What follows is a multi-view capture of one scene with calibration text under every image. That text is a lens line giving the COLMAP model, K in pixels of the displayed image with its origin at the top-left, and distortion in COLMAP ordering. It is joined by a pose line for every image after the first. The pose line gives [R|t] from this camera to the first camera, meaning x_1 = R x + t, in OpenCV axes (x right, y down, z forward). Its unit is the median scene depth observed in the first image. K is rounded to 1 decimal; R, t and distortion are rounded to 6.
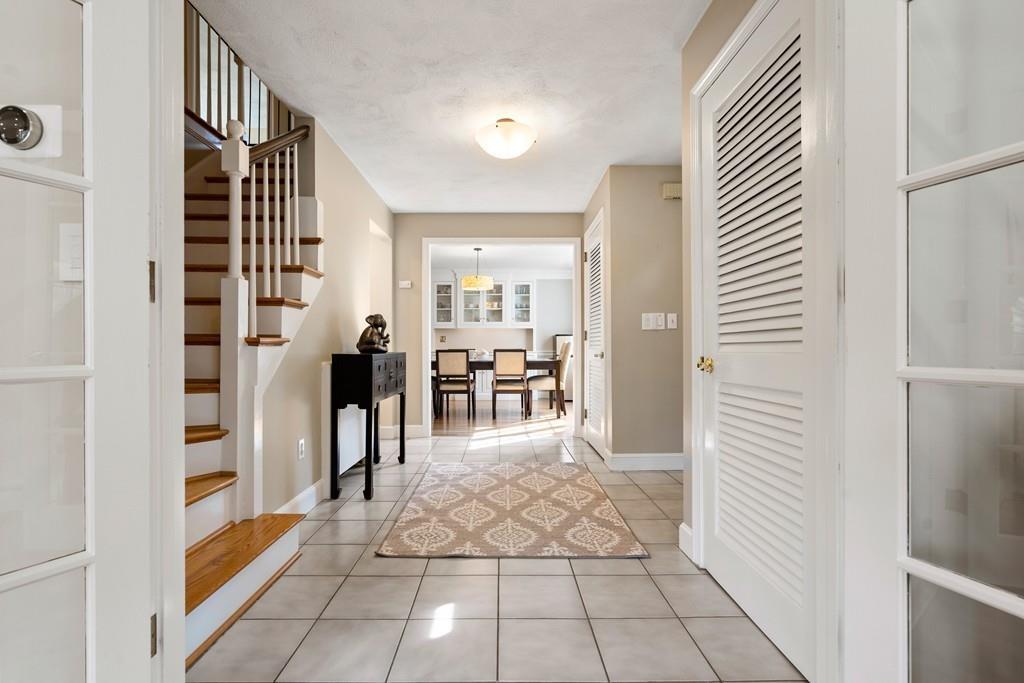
lens RADIAL K [[469.0, 0, 511.1], [0, 469.0, 348.5], [0, 0, 1]] dist [-0.002021, 0.000027]
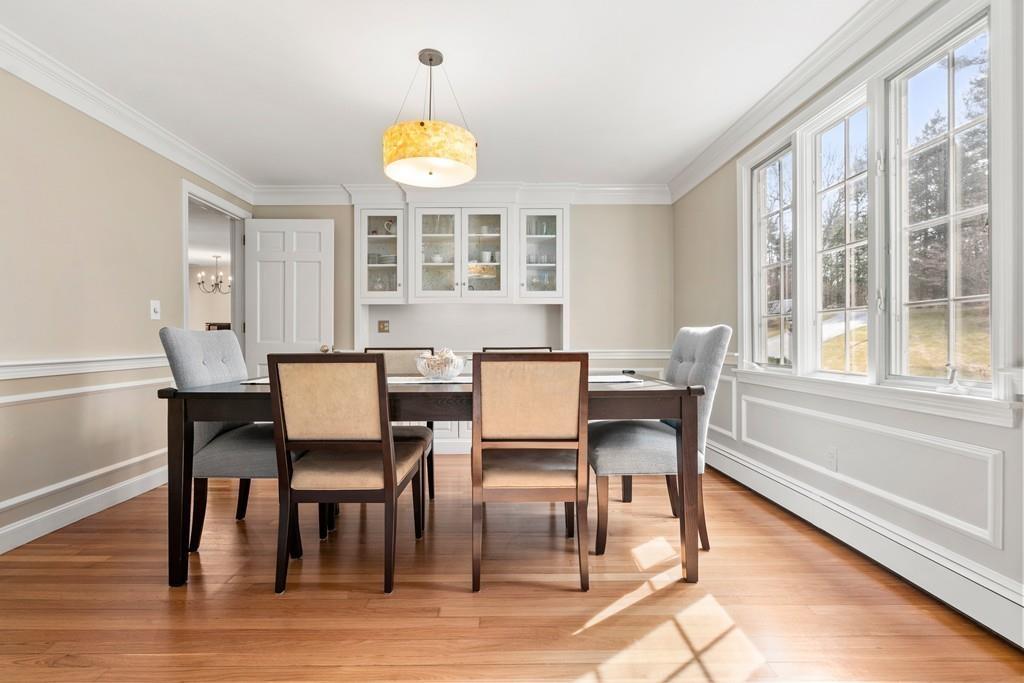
lens RADIAL K [[469.0, 0, 511.1], [0, 469.0, 348.5], [0, 0, 1]] dist [-0.002021, 0.000027]
pose [[0.999963, -0.001054, 0.008496, -0.016449], [0.000938, 0.999907, 0.013585, -0.004017], [-0.008510, -0.013577, 0.999872, 0.717924]]
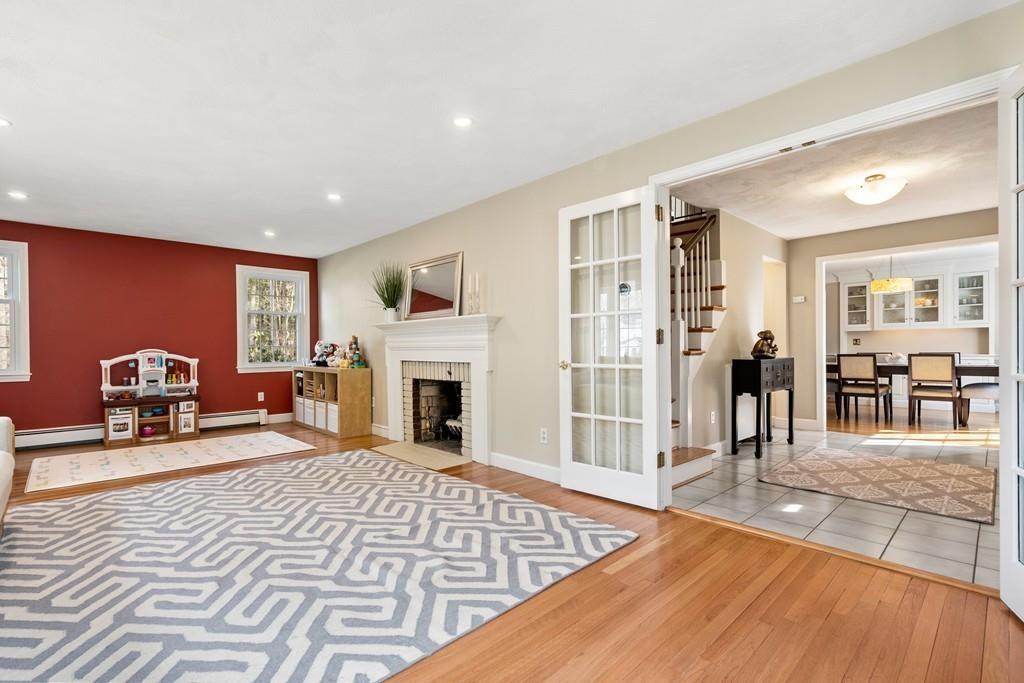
lens RADIAL K [[468.0, 0, 498.0], [0, 468.0, 351.6], [0, 0, 1]] dist [-0.002714, 0.000324]
pose [[0.665252, -0.002870, -0.746613, 0.120842], [0.007042, 0.999972, 0.002431, -0.010899], [0.746586, -0.006875, 0.665254, -0.284176]]
